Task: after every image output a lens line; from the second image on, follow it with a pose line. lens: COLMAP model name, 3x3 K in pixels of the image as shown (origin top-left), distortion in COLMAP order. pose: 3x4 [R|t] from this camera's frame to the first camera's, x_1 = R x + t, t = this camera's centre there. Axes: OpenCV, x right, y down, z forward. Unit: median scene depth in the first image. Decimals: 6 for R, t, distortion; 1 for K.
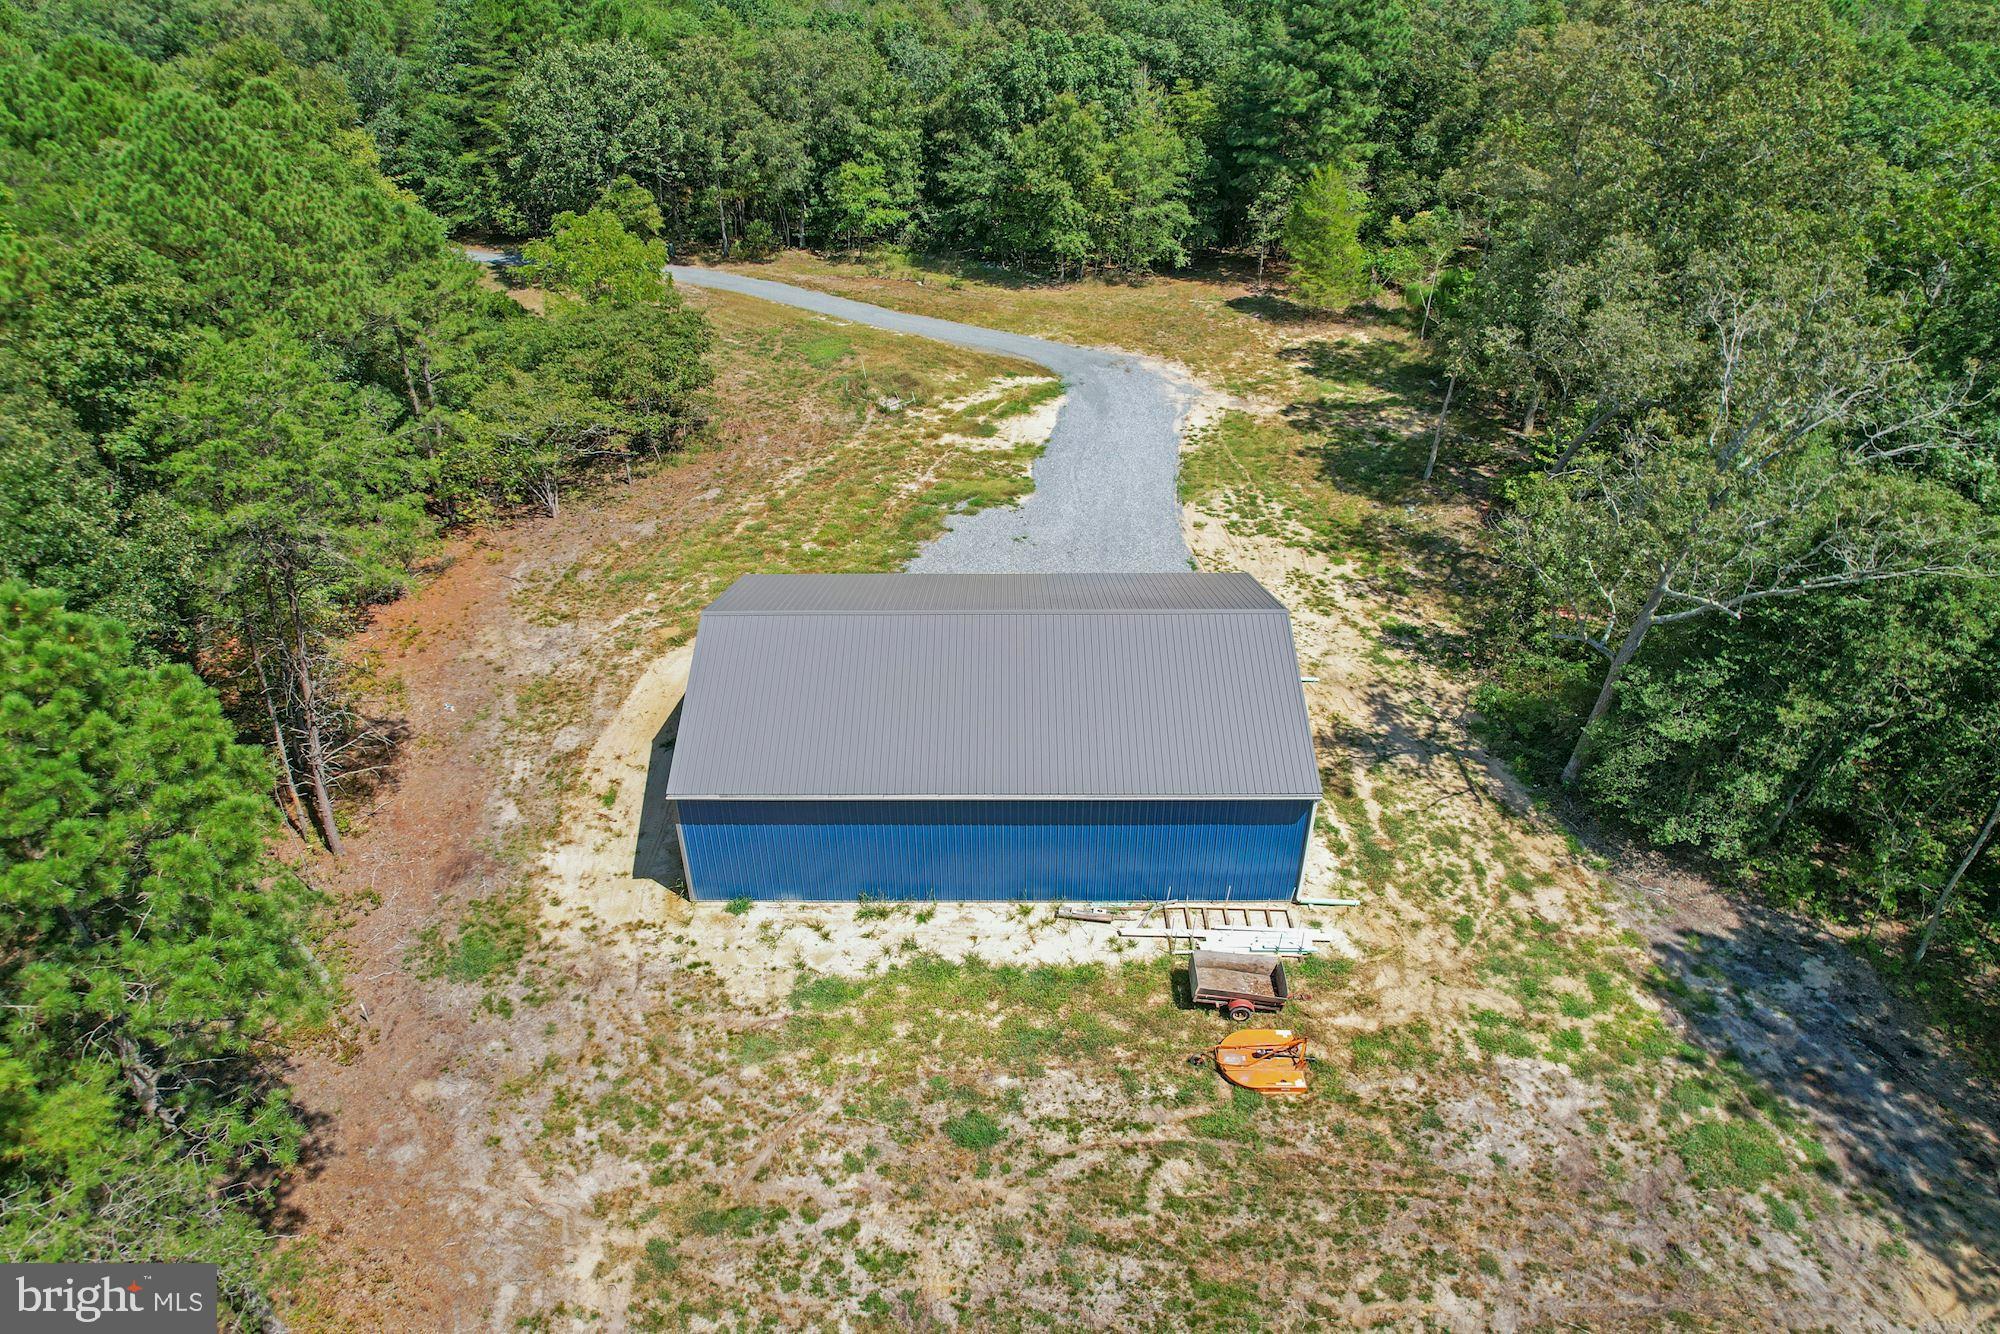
lens RADIAL K [[1267.5, 0, 996.8], [0, 1267.5, 688.4], [0, 0, 1]] dist [-0.072234, 0.064914]
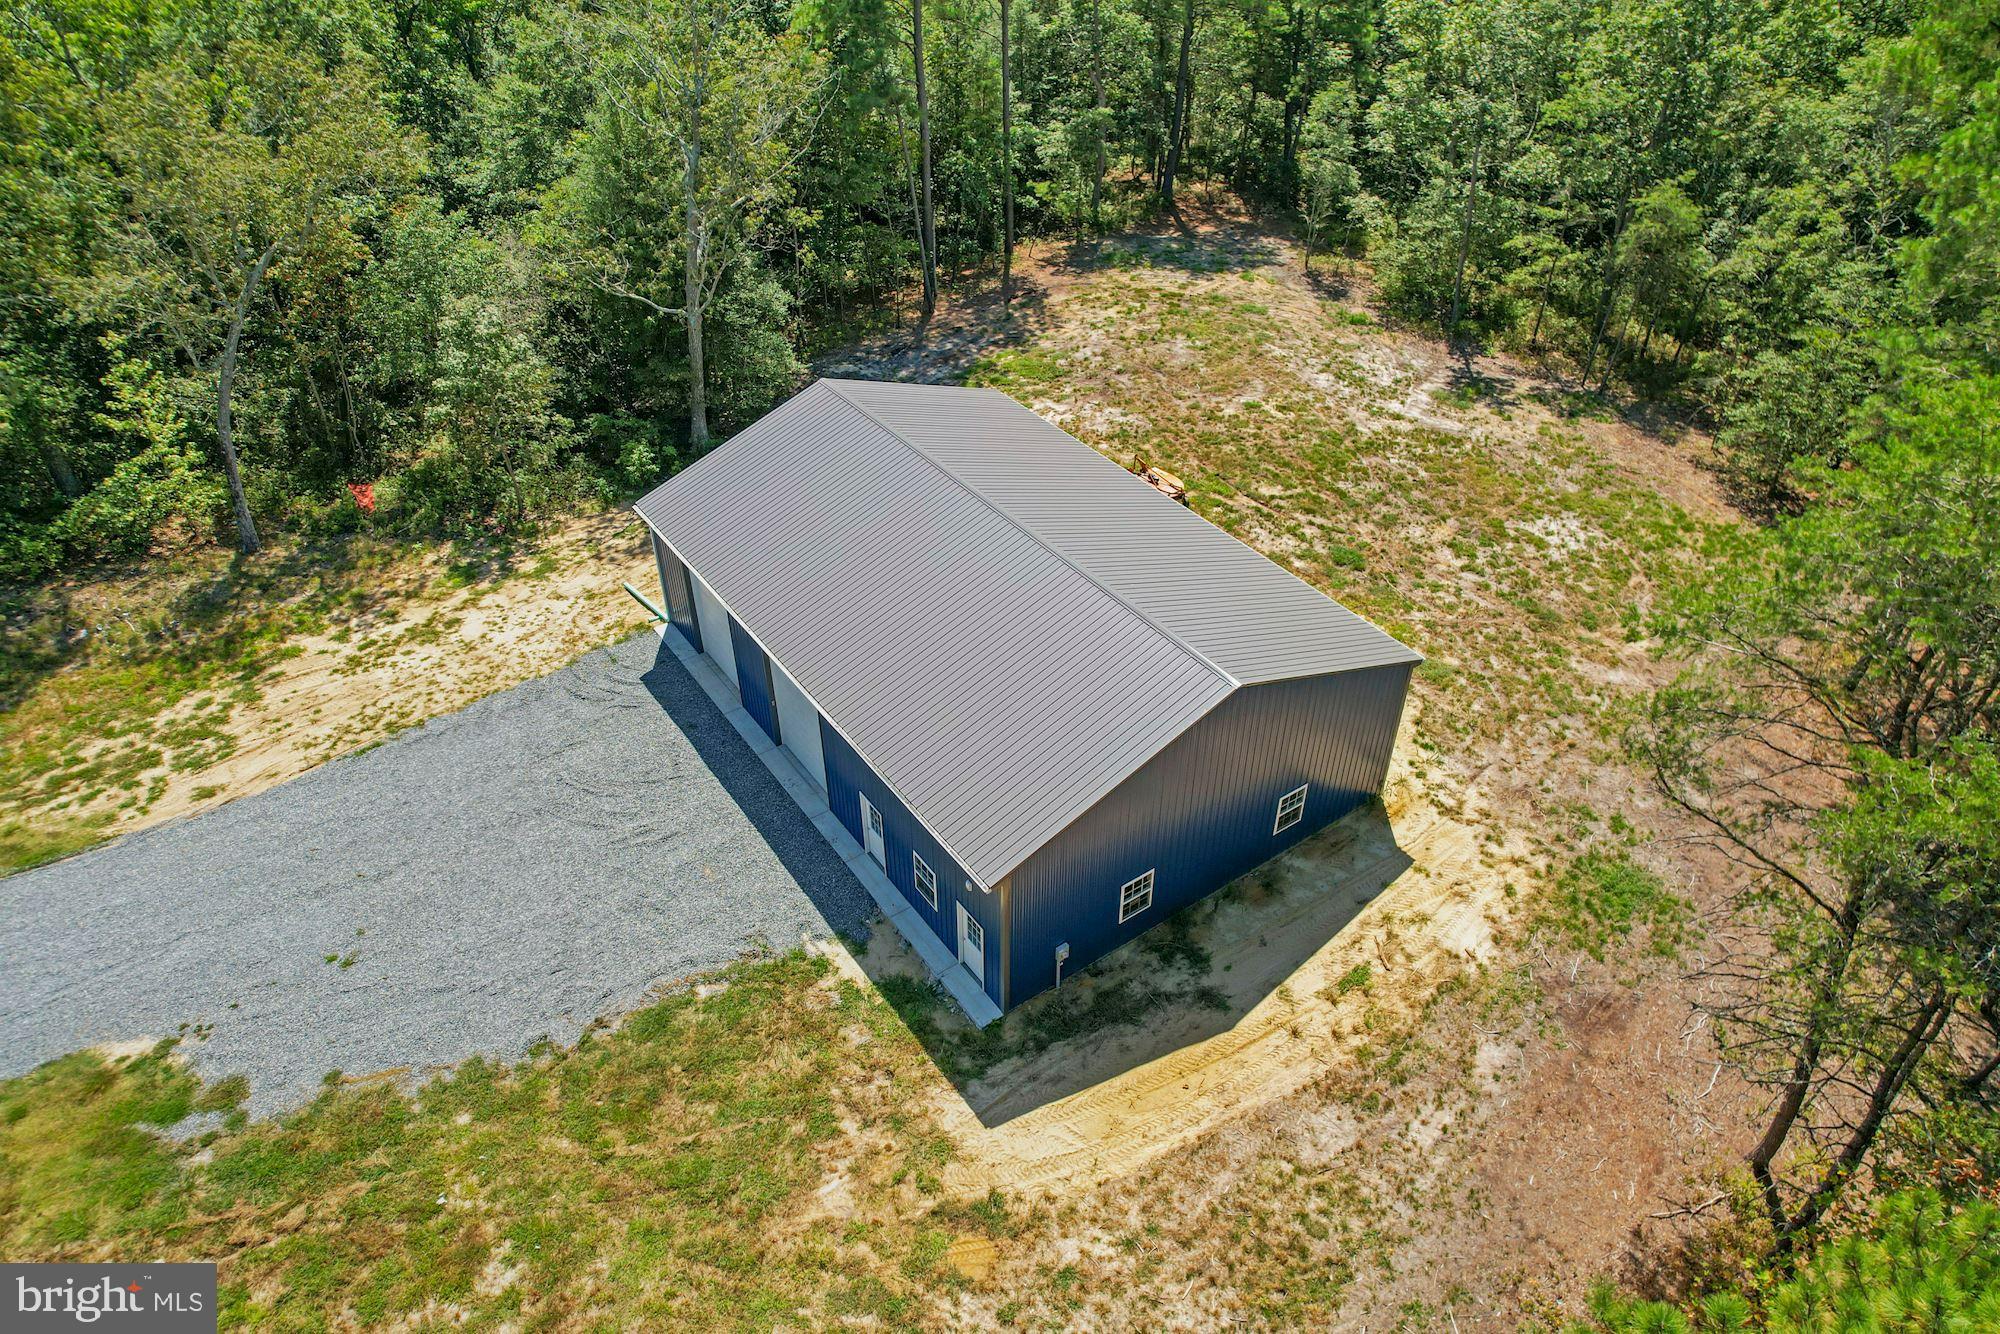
lens RADIAL K [[1267.5, 0, 996.8], [0, 1267.5, 688.4], [0, 0, 1]] dist [-0.072234, 0.064914]
pose [[-0.574430, -0.503590, 0.645312, -0.629979], [0.461899, 0.451431, 0.763452, -0.671206], [-0.675781, 0.736619, -0.026708, 1.173087]]
